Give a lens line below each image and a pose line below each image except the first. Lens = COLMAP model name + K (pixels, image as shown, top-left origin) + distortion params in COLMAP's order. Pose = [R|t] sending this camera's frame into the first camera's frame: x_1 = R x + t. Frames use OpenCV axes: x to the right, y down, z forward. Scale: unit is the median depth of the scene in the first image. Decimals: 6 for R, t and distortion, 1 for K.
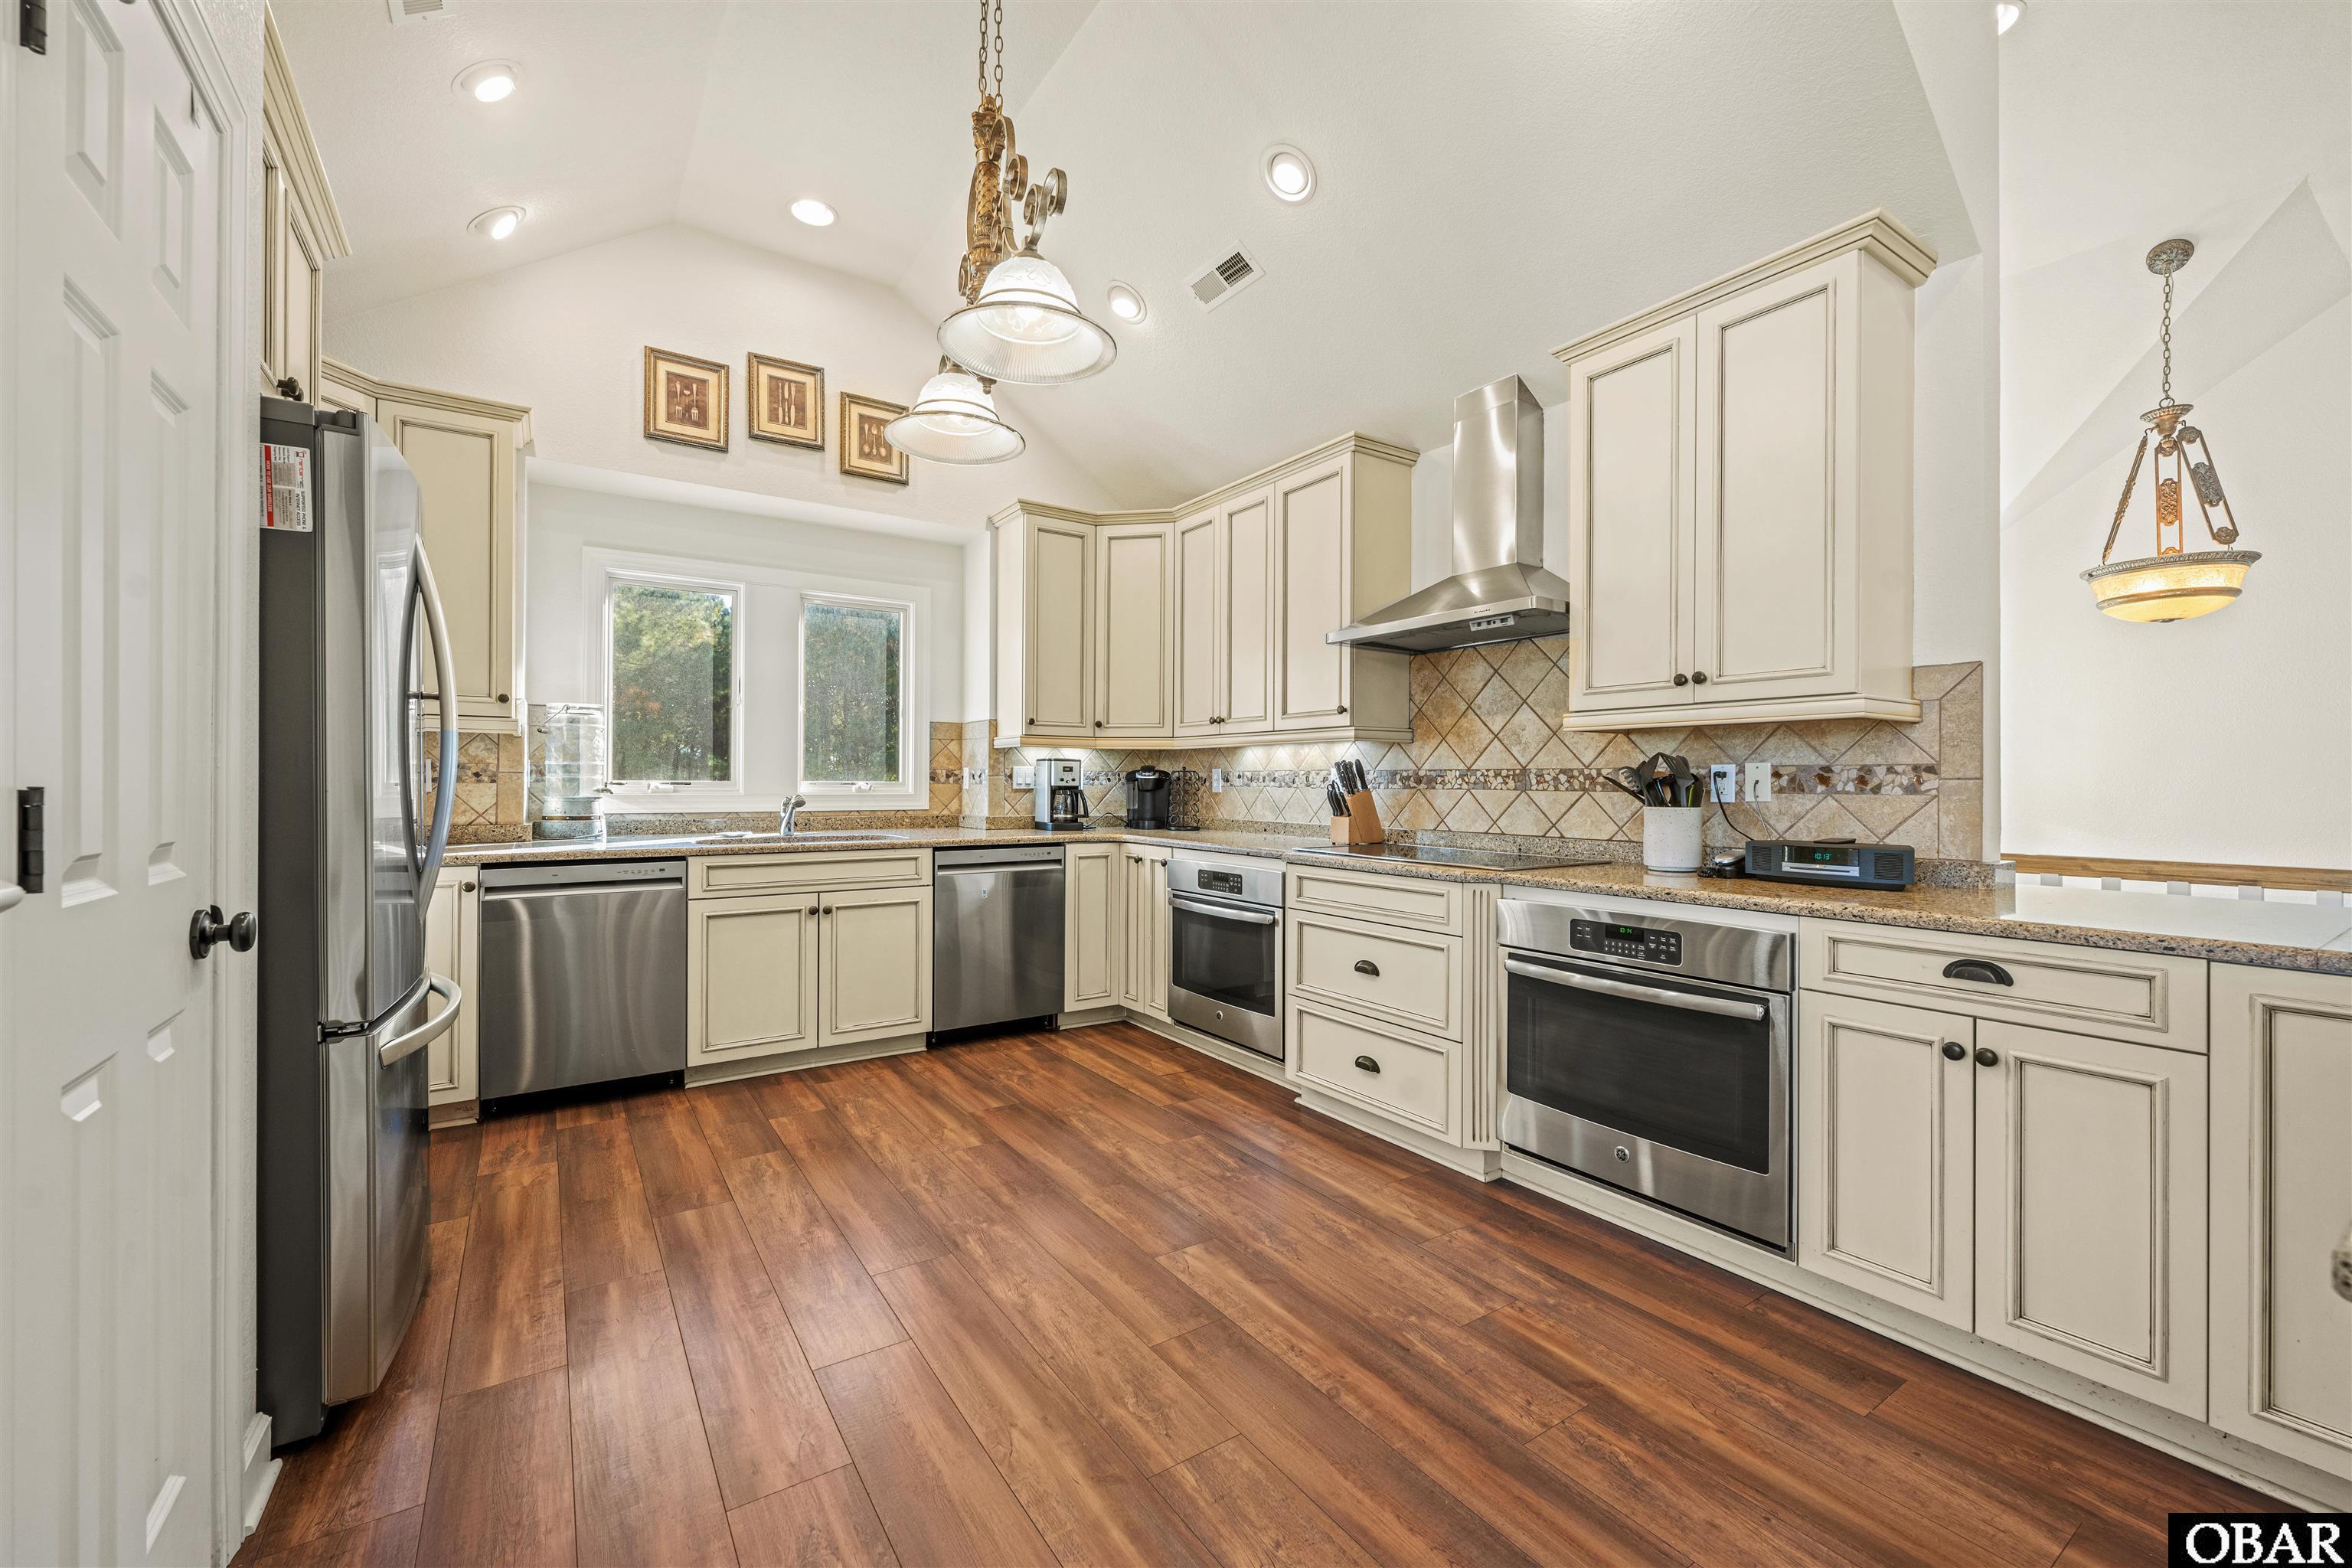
lens RADIAL K [[937.6, 0, 1182.8], [0, 937.6, 784.2], [0, 0, 1]] dist [-0.002323, 0.001334]
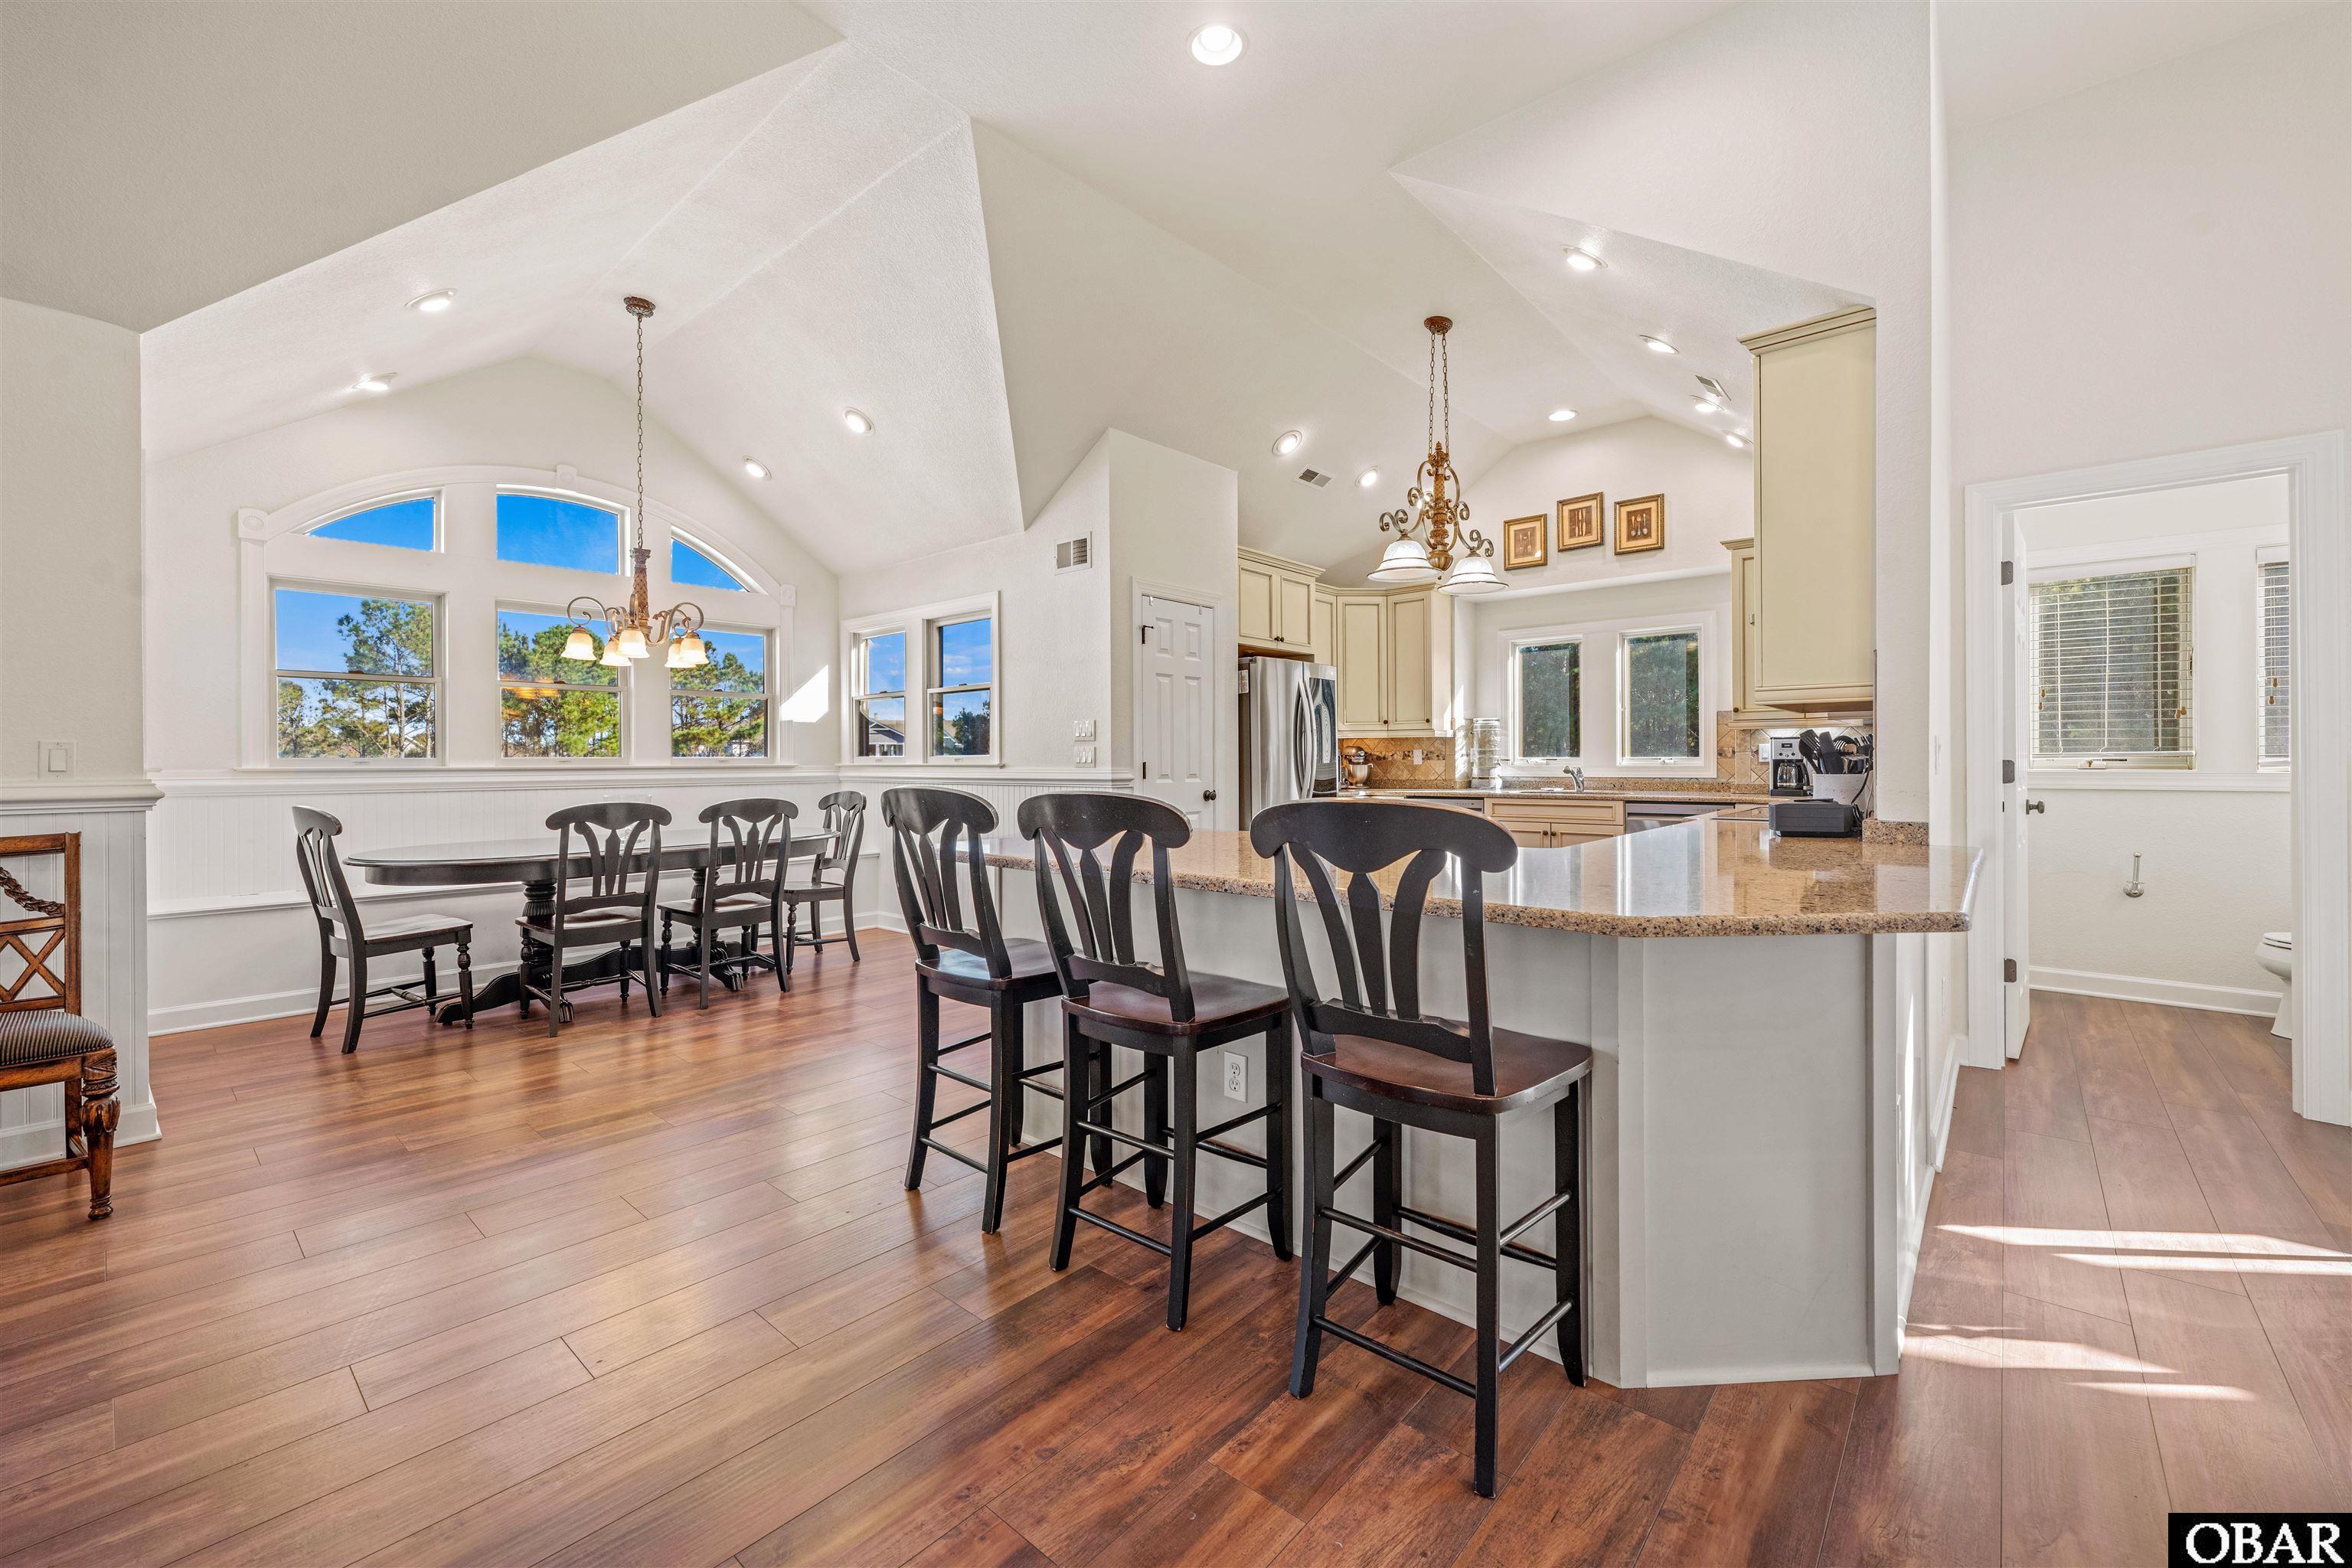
lens RADIAL K [[937.6, 0, 1175.3], [0, 937.6, 756.2], [0, 0, 1]] dist [-0.002323, 0.001334]
pose [[0.248721, -0.008886, -0.968534, 1.082641], [0.005003, 0.999956, -0.007889, 0.003621], [0.968562, -0.002883, 0.248754, -0.083342]]
